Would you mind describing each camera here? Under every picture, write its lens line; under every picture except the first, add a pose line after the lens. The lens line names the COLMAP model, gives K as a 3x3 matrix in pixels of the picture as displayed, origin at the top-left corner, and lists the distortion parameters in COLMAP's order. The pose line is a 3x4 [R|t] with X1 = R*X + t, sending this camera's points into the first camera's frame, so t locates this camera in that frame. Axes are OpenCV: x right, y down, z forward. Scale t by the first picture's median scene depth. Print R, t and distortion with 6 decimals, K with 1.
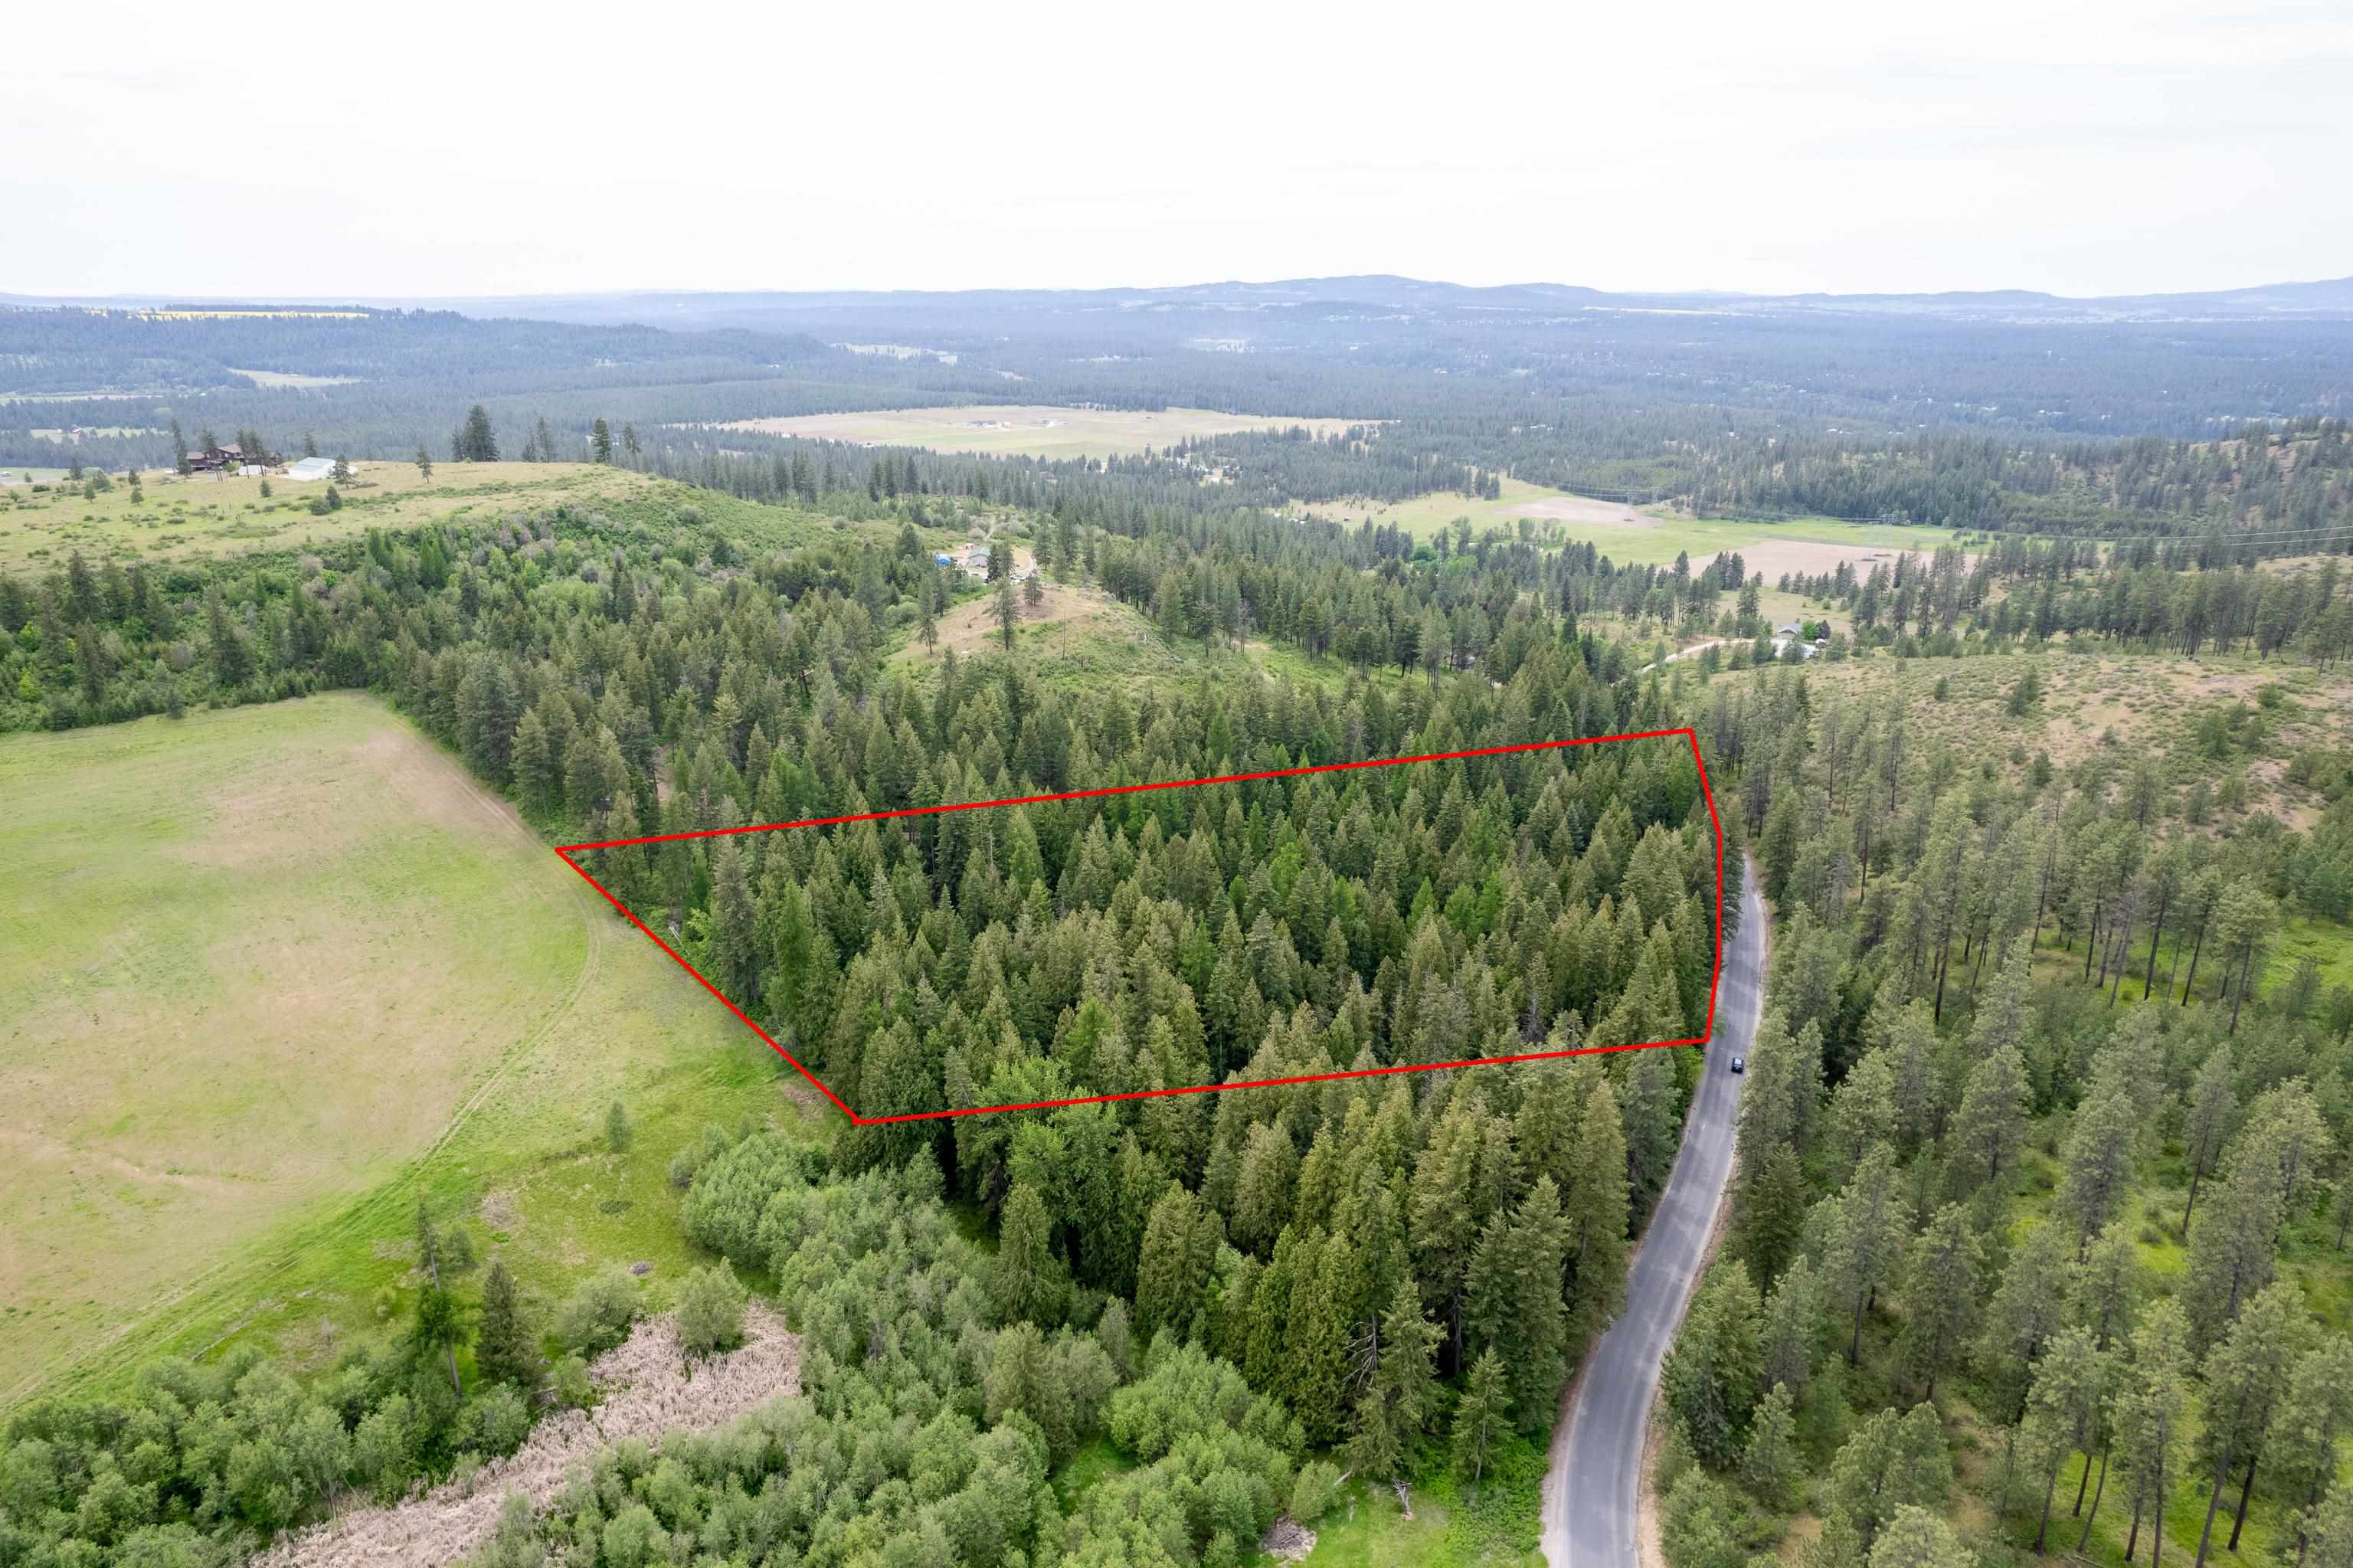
lens RADIAL K [[1502.1, 0, 1187.0], [0, 1502.1, 785.7], [0, 0, 1]] dist [-0.075196, 0.068202]
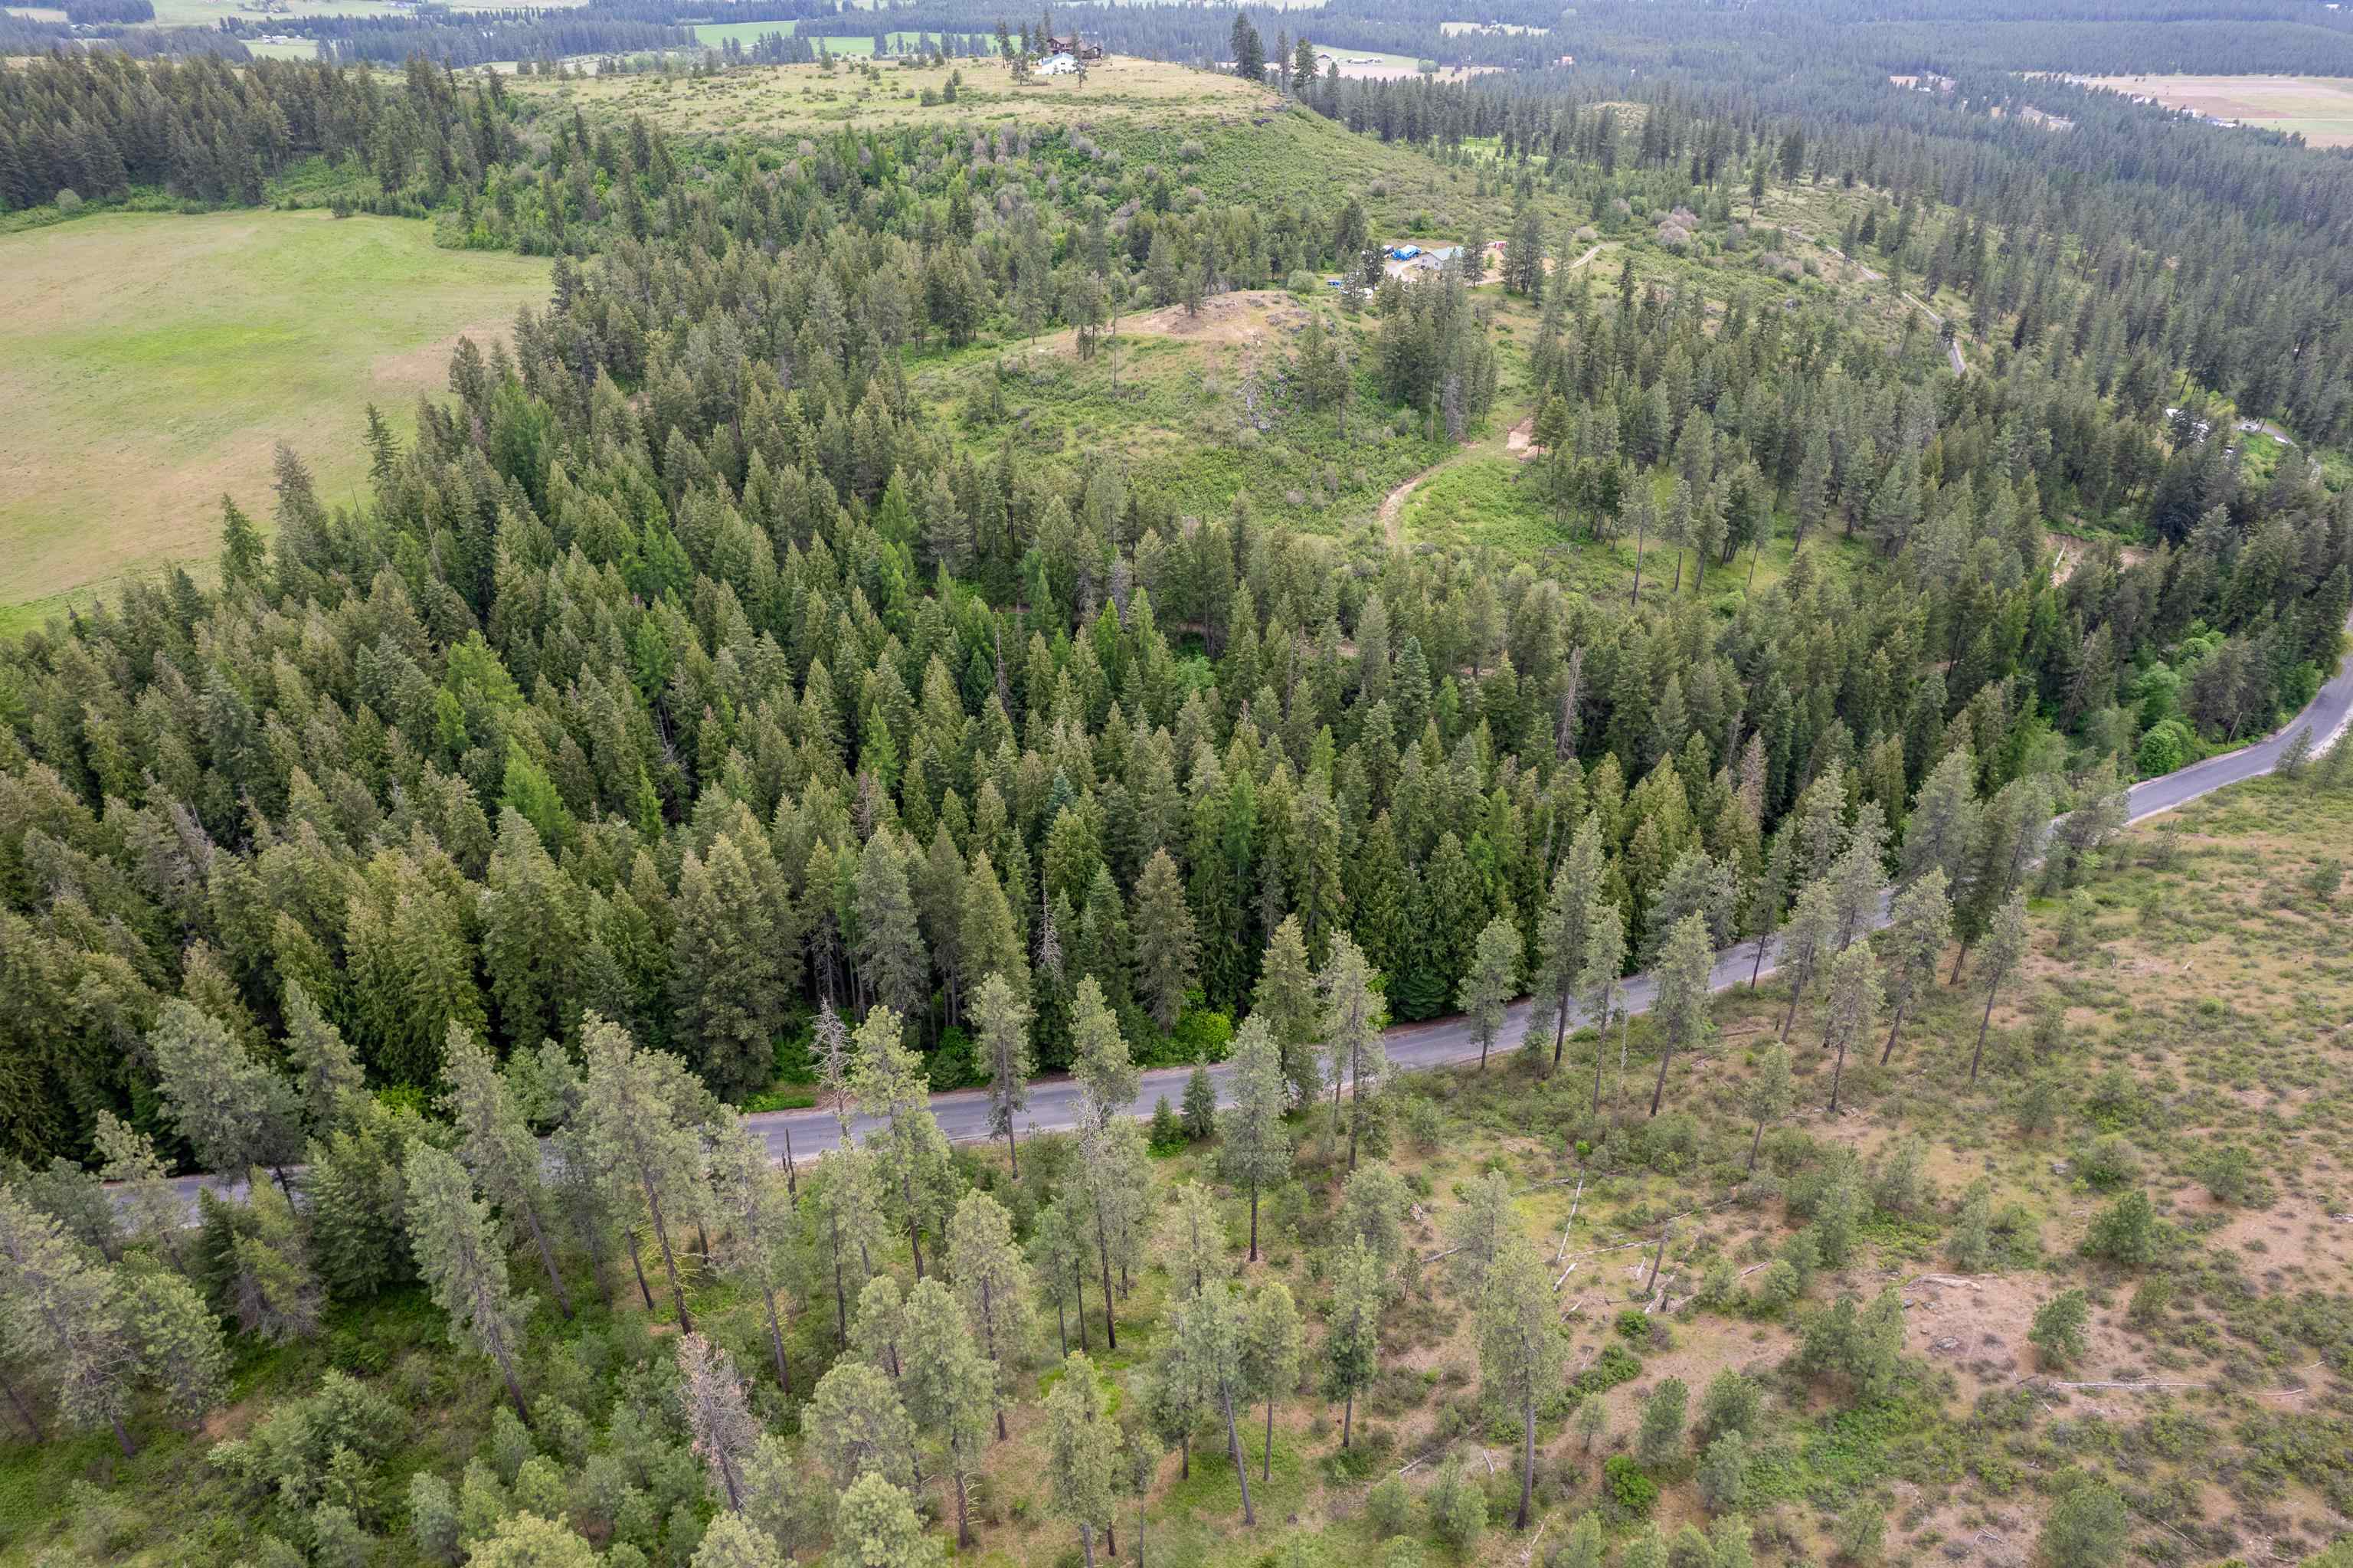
lens RADIAL K [[1502.1, 0, 1179.5], [0, 1502.1, 794.6], [0, 0, 1]] dist [-0.075196, 0.068202]
pose [[0.594461, 0.419012, -0.686328, 0.193210], [-0.254350, 0.907666, 0.333837, -0.053790], [0.762838, -0.023885, 0.646148, 0.169101]]
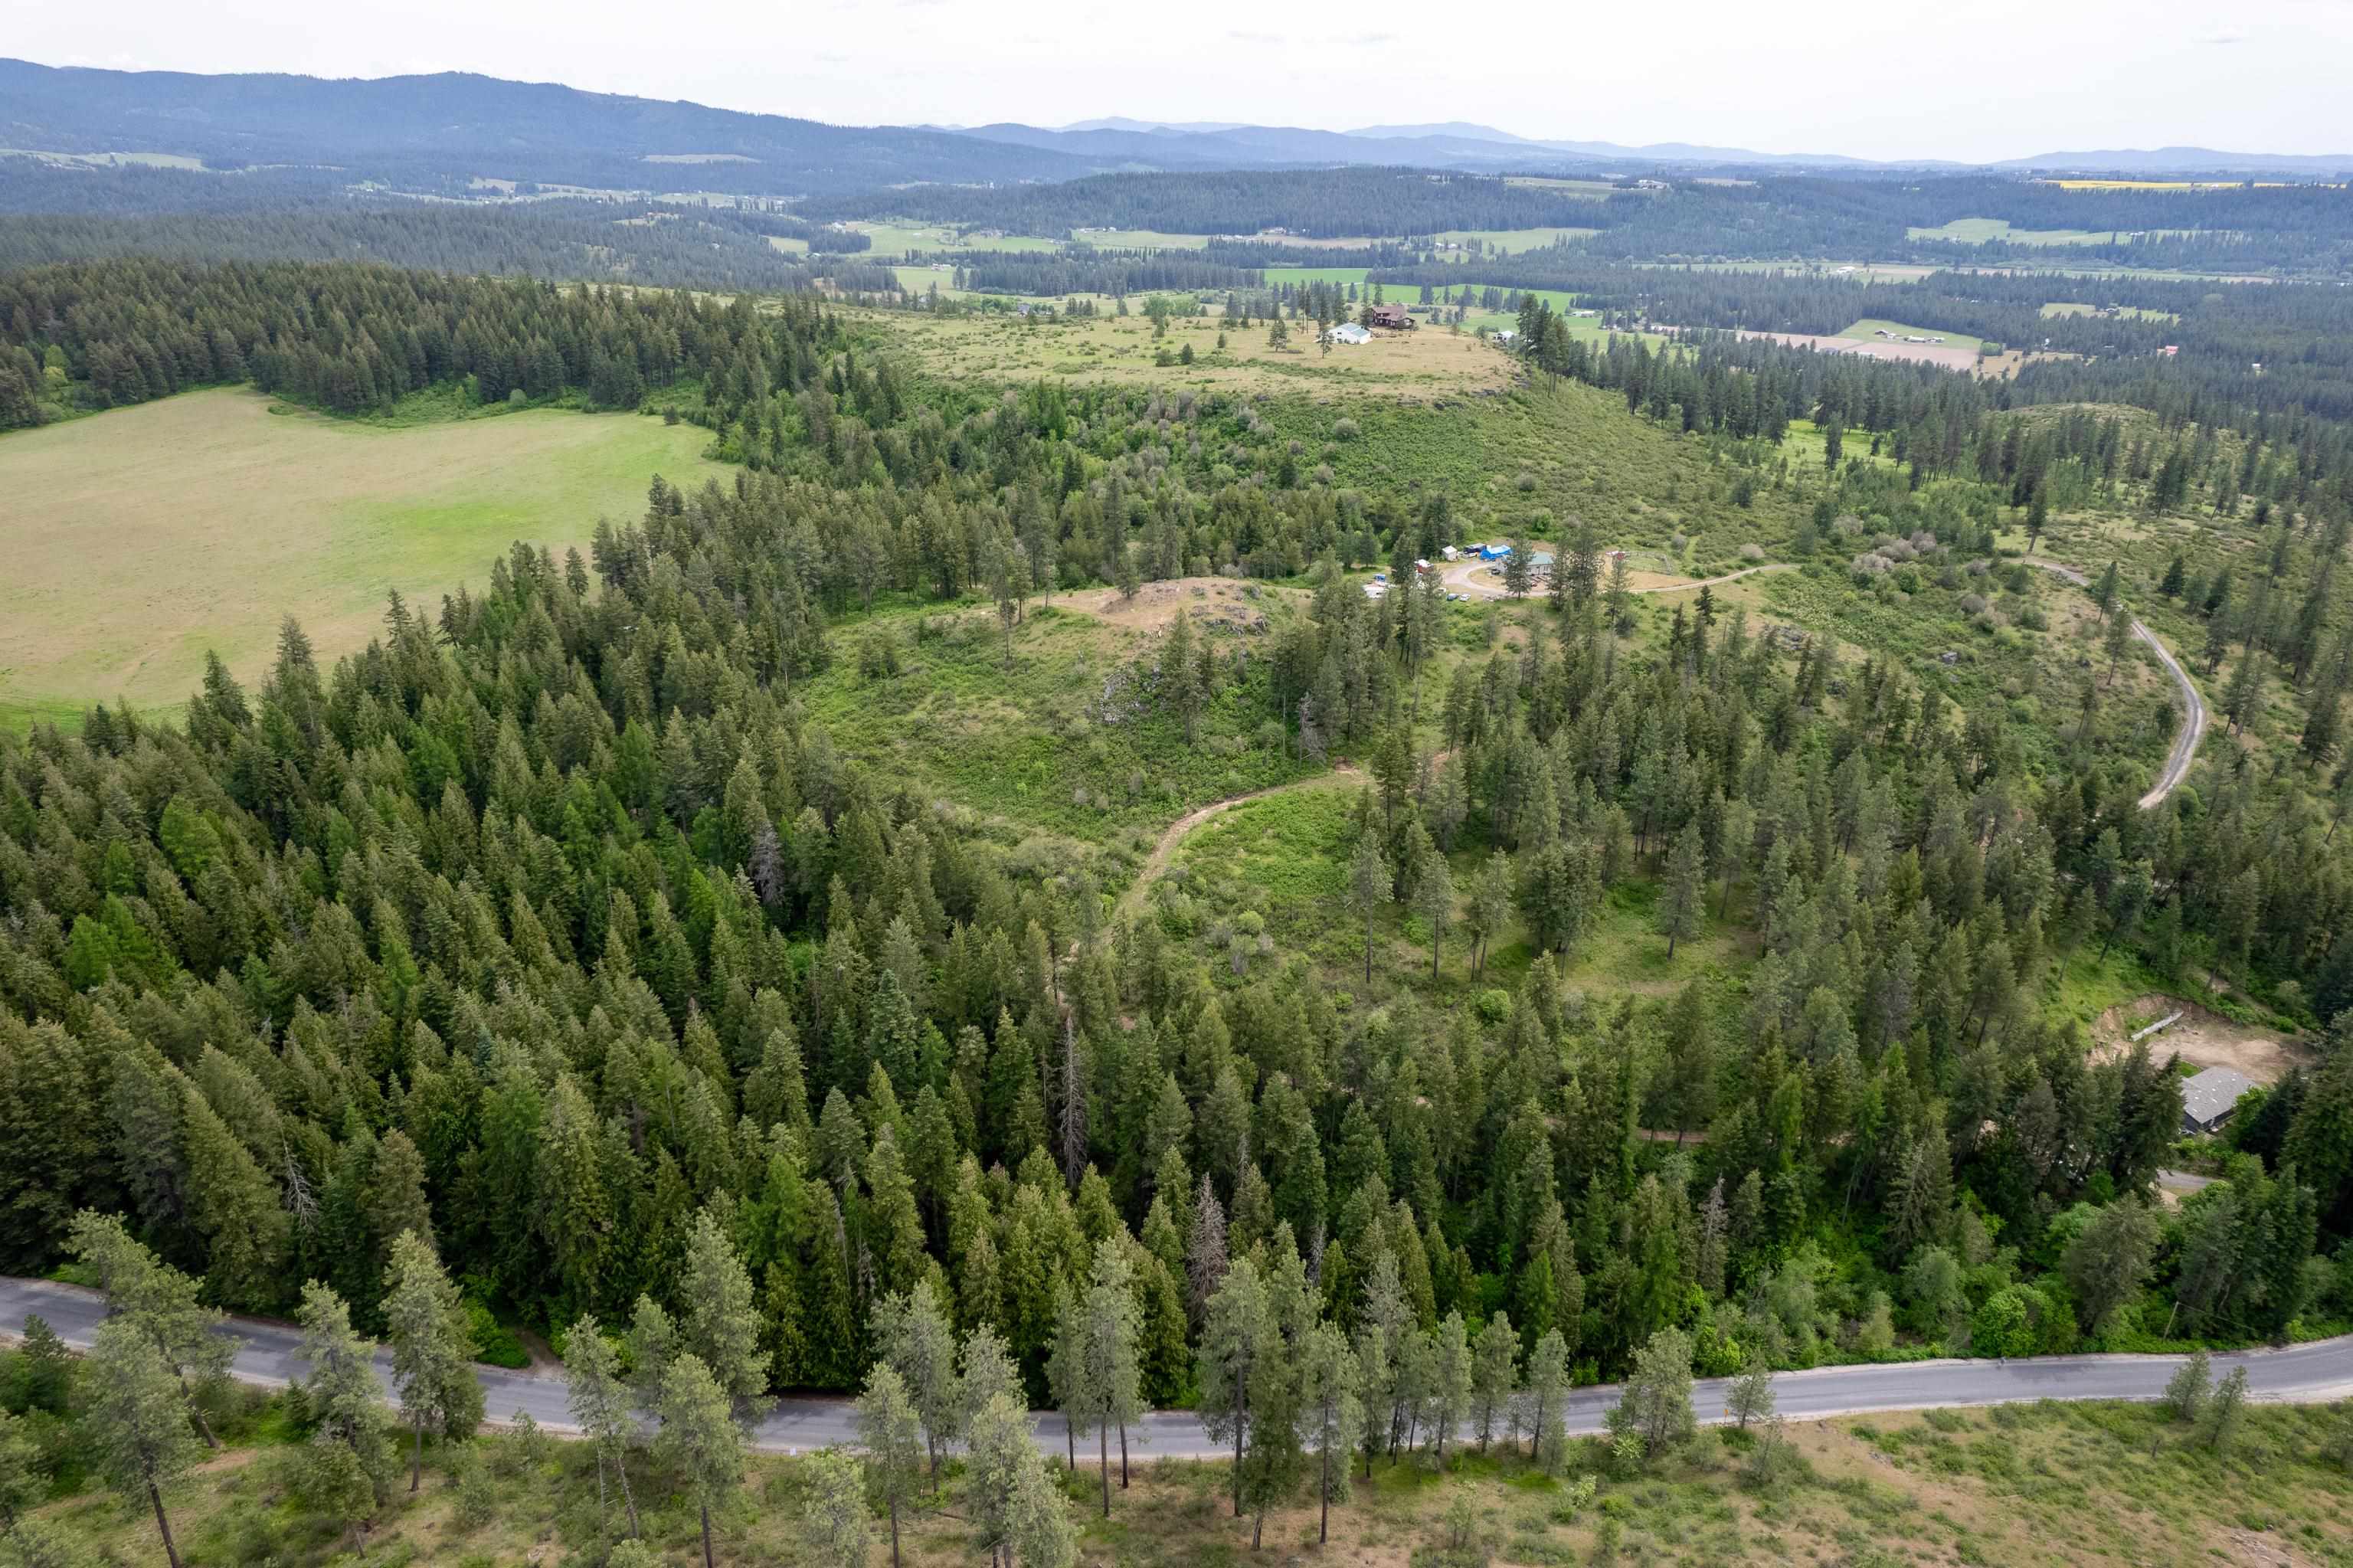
lens RADIAL K [[1502.1, 0, 1178.6], [0, 1502.1, 789.9], [0, 0, 1]] dist [-0.075196, 0.068202]
pose [[0.231554, 0.384918, -0.893432, 0.228526], [-0.315913, 0.898371, 0.305170, -0.098598], [0.920099, 0.211583, 0.329622, 0.280507]]
